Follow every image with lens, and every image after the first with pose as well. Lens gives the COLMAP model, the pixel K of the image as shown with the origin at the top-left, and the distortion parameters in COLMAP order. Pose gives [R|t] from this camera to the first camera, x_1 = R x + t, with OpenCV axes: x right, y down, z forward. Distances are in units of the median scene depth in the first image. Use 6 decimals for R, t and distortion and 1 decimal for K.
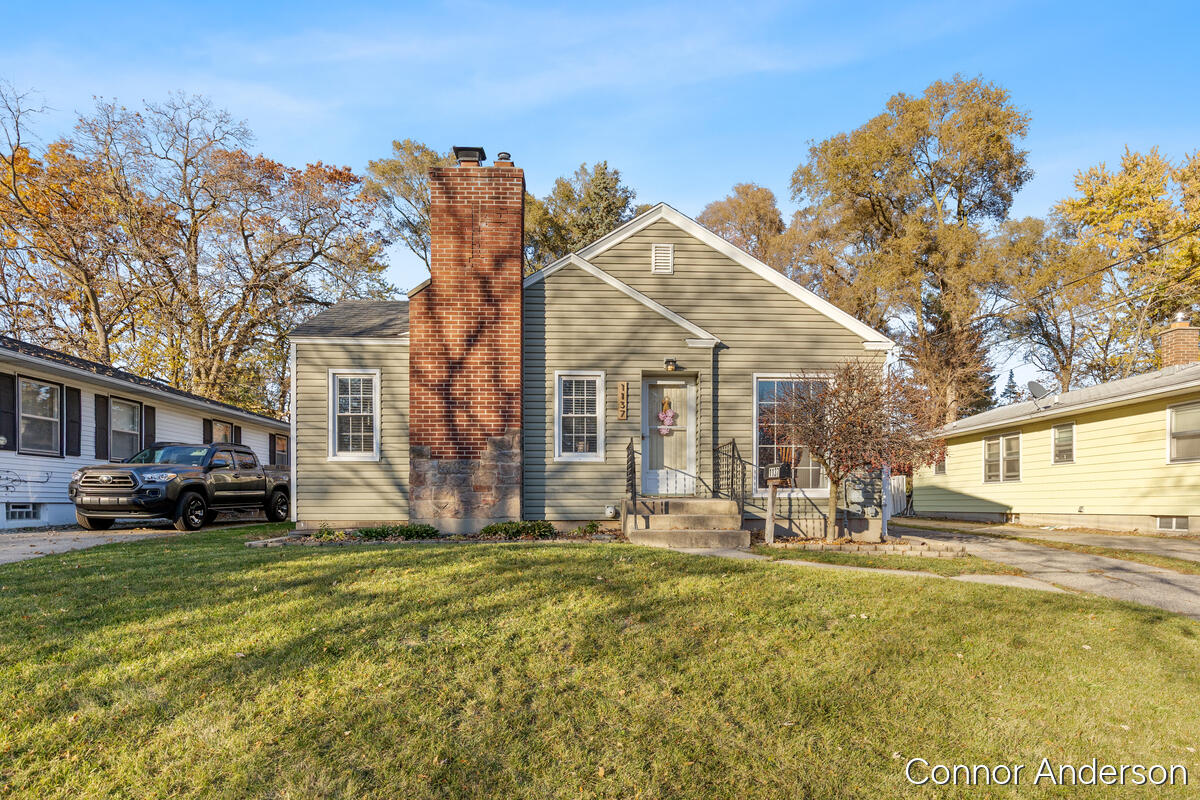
lens RADIAL K [[646.3, 0, 579.5], [0, 646.3, 474.0], [0, 0, 1]] dist [0.007618, -0.001309]
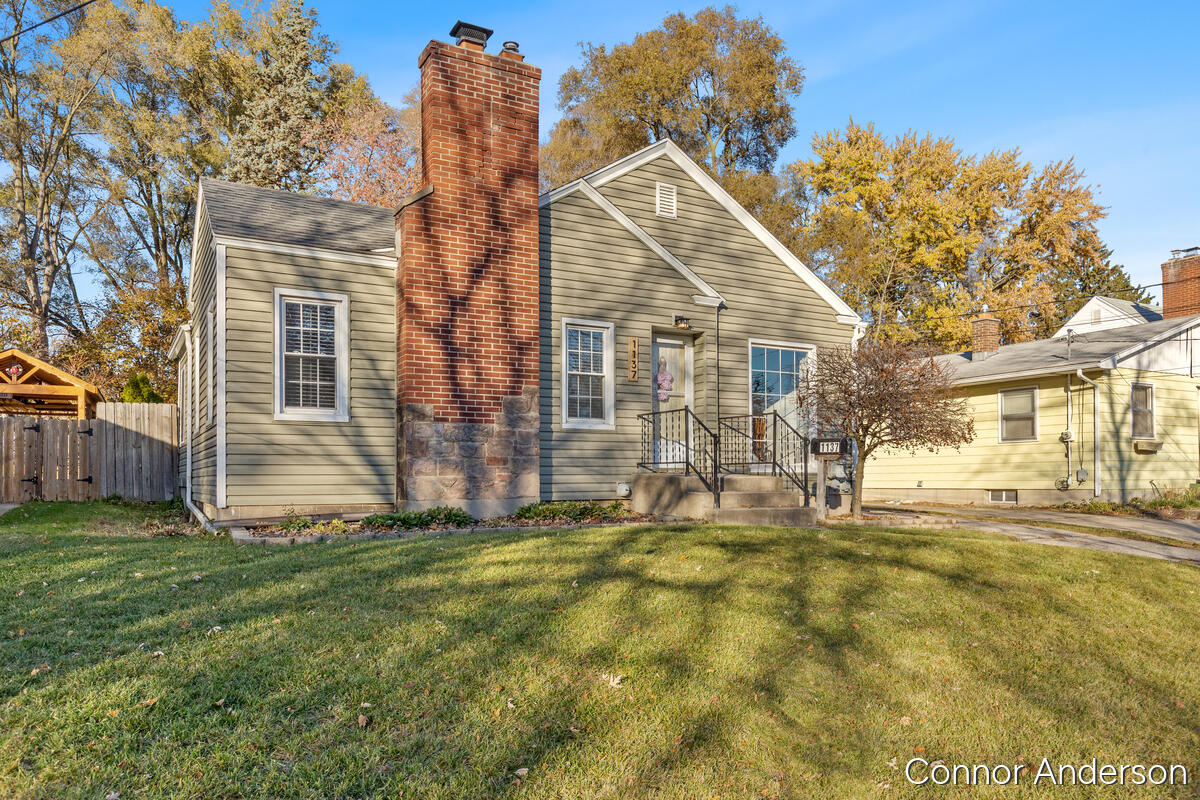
lens RADIAL K [[895.9, 0, 596.9], [0, 895.9, 409.7], [0, 0, 1]] dist [0.024475, -0.000471]
pose [[0.876274, 0.034956, 0.480543, -0.536066], [-0.019375, 0.999115, -0.037347, -0.001565], [-0.481423, 0.023416, 0.876176, -0.015749]]
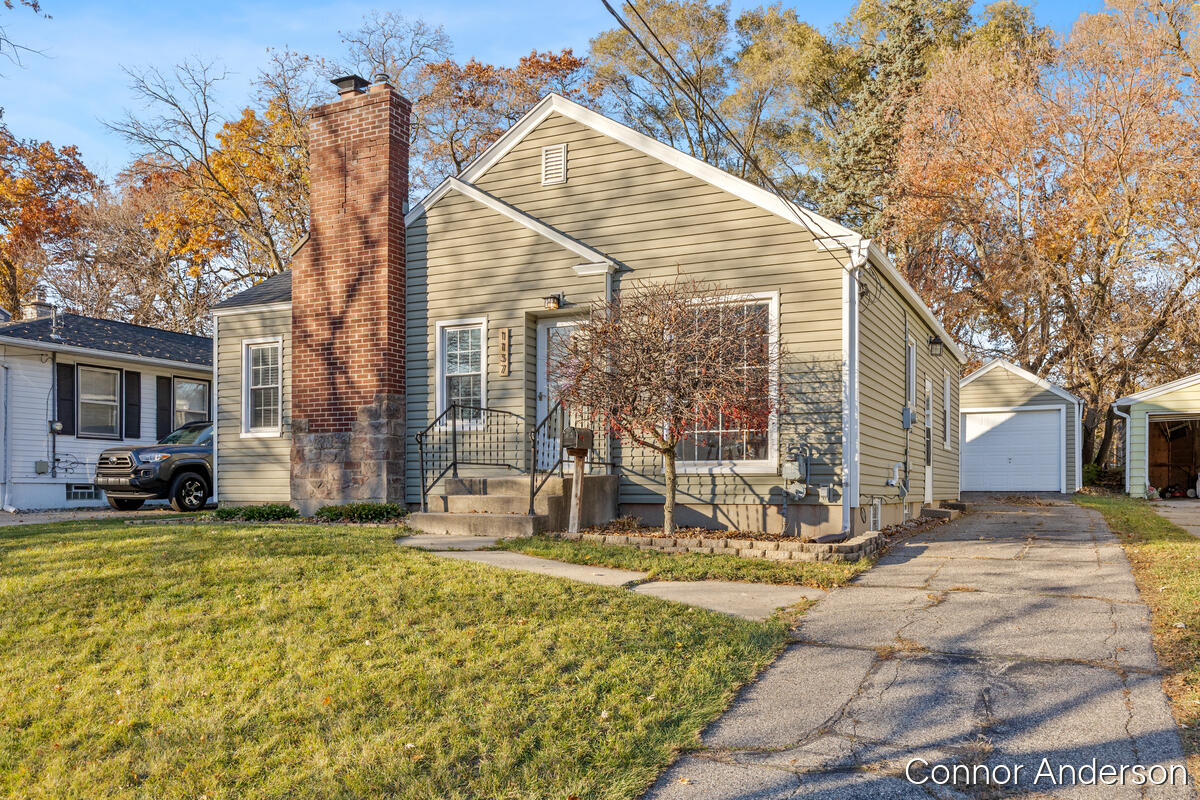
lens RADIAL K [[971.6, 0, 604.2], [0, 971.6, 450.3], [0, 0, 1]] dist [0.006850, 0.003944]
pose [[0.875779, -0.018650, -0.482352, 0.732262], [0.020522, 0.999788, -0.001395, 0.010222], [0.482276, -0.008677, 0.875976, 0.018148]]
